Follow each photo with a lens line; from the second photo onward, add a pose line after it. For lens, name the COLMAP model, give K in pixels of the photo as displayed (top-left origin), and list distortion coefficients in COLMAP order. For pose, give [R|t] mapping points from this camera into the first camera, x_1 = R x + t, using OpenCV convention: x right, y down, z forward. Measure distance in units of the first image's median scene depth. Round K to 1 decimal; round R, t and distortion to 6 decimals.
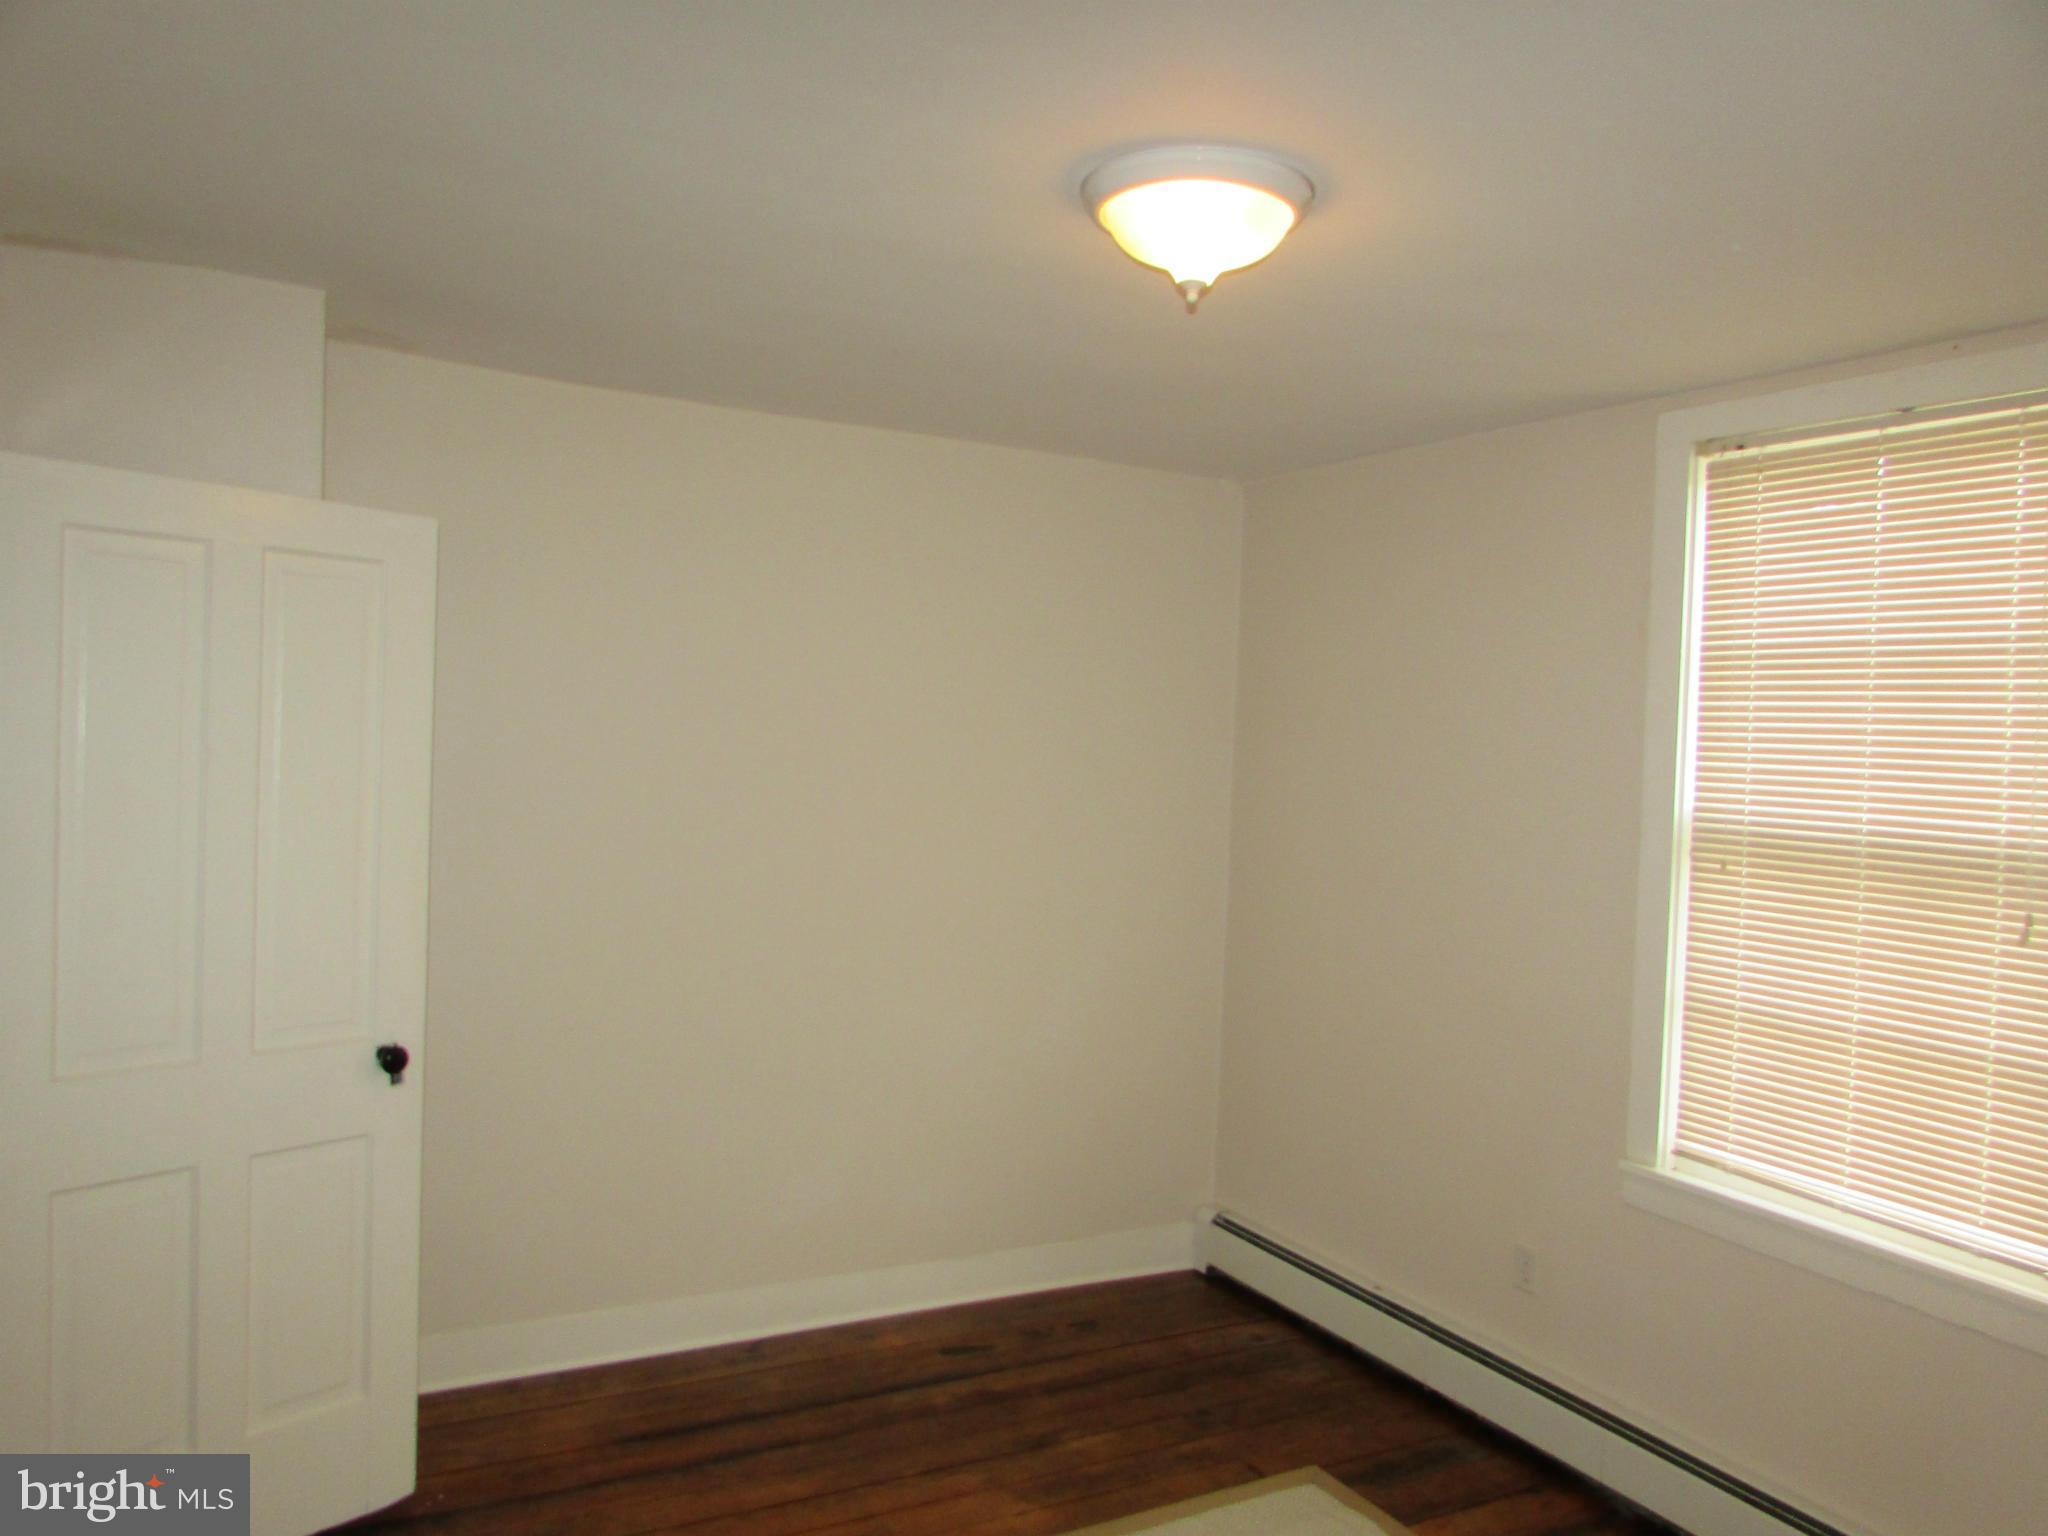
lens RADIAL K [[1473.6, 0, 1015.6], [0, 1473.6, 765.0], [0, 0, 1]] dist [-0.016567, 0.004804]
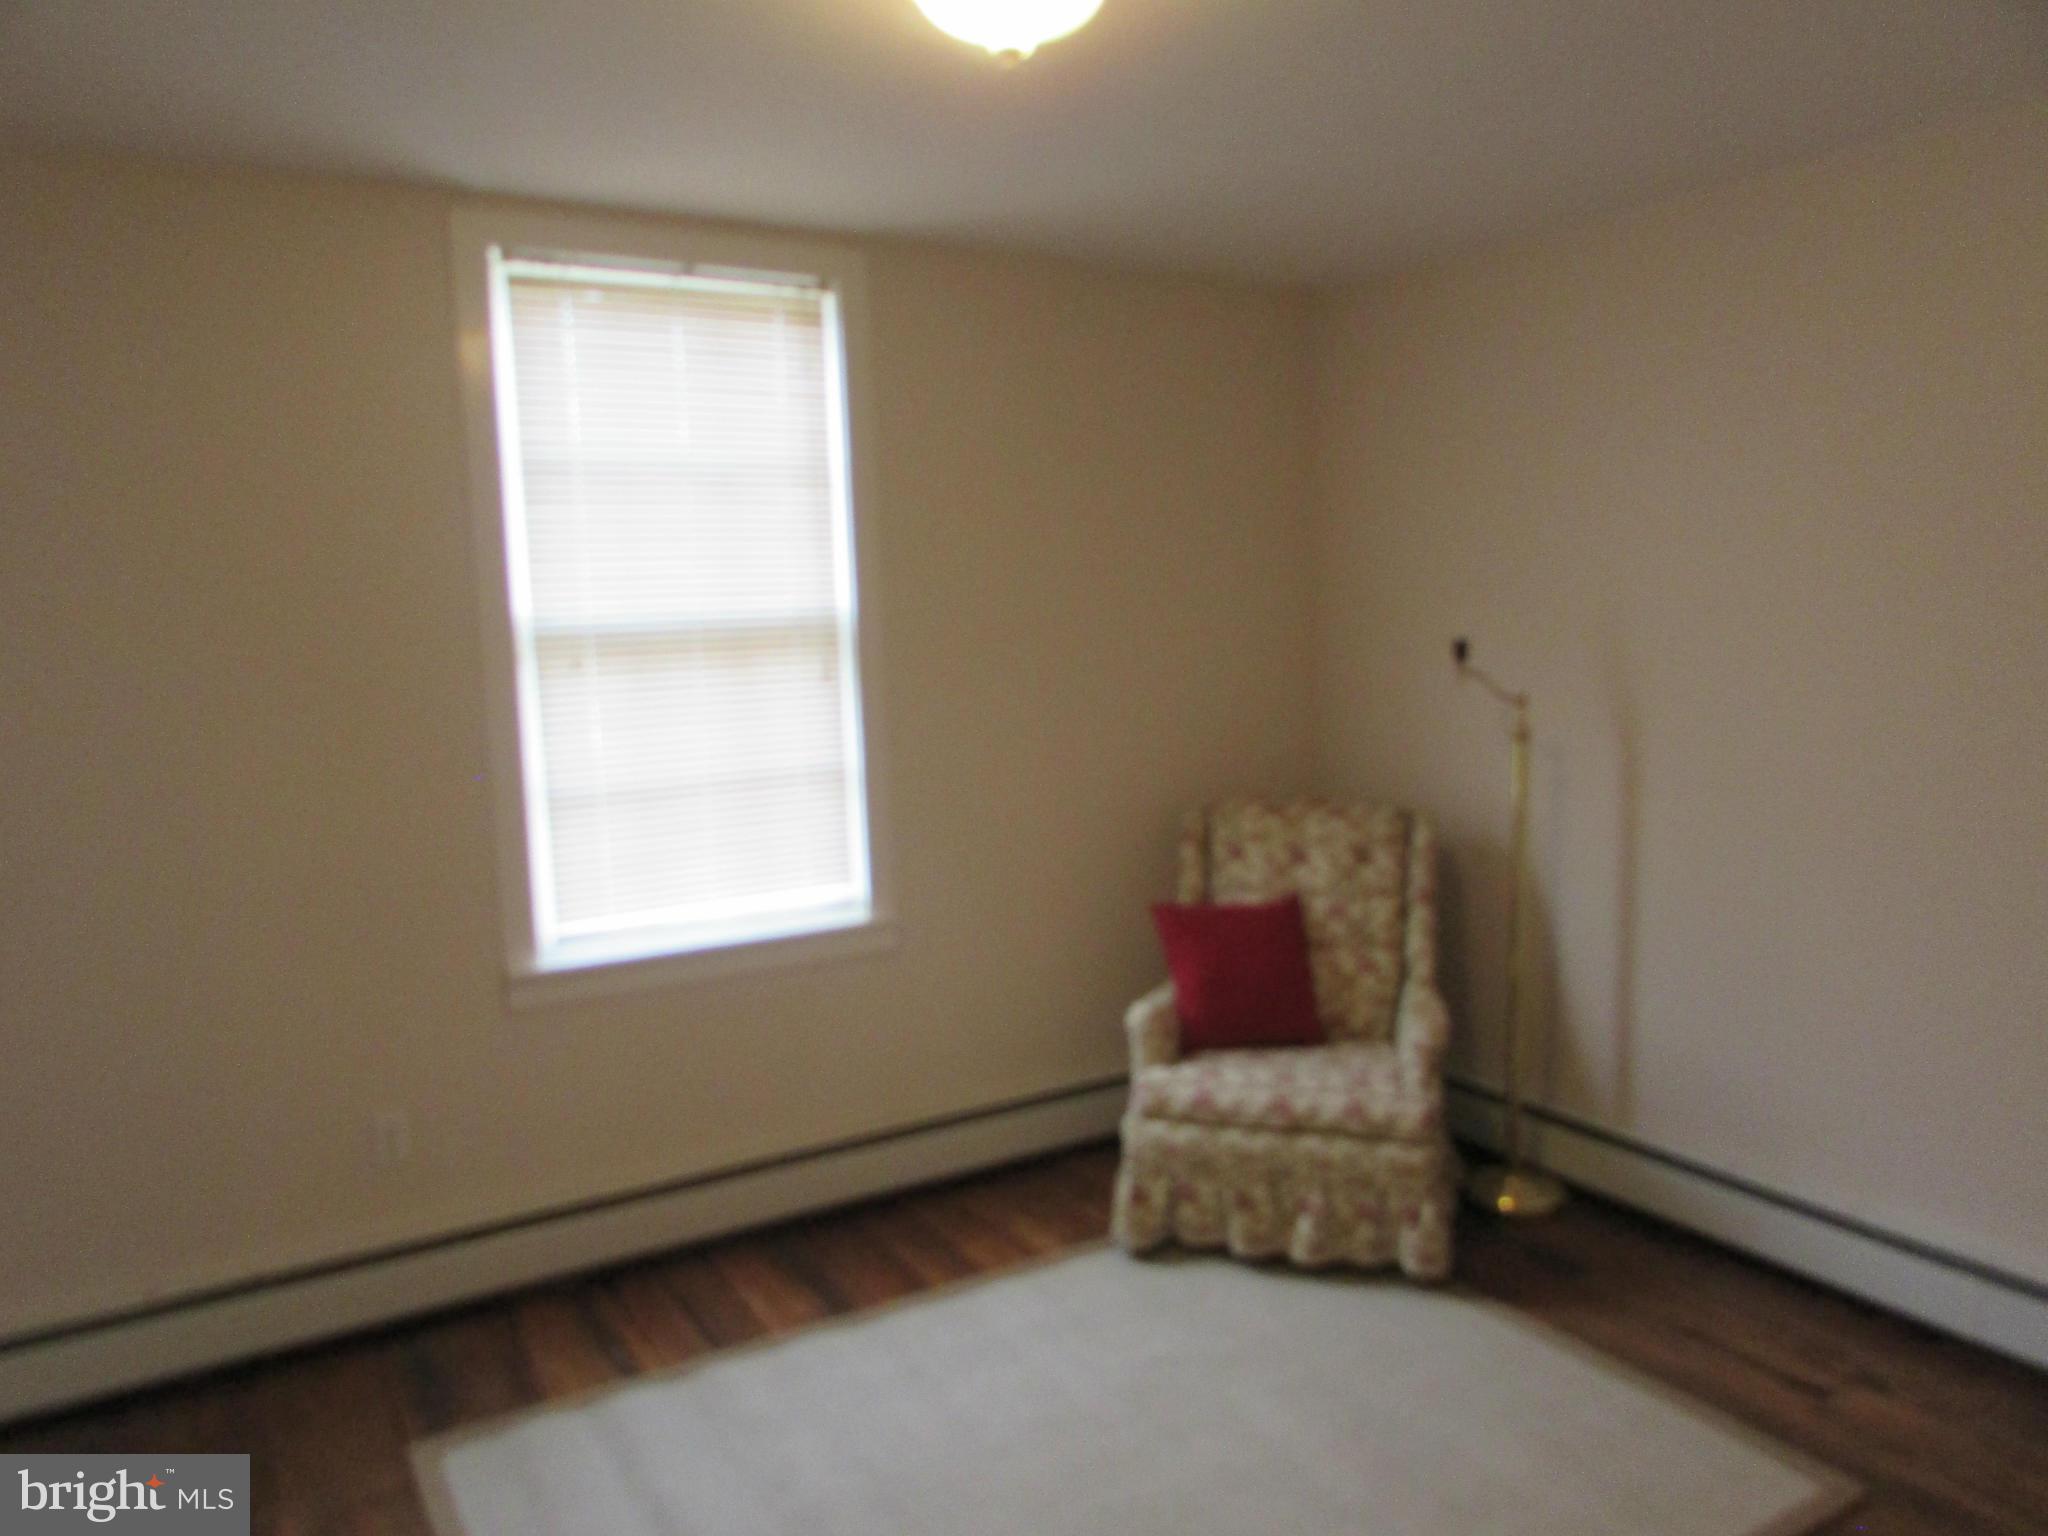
lens RADIAL K [[1473.6, 0, 1015.6], [0, 1473.6, 765.0], [0, 0, 1]] dist [-0.016567, 0.004804]
pose [[-0.057022, -0.151033, 0.986883, -0.600350], [0.059019, 0.986252, 0.154346, -0.005283], [-0.996627, 0.067046, -0.047325, 0.720561]]
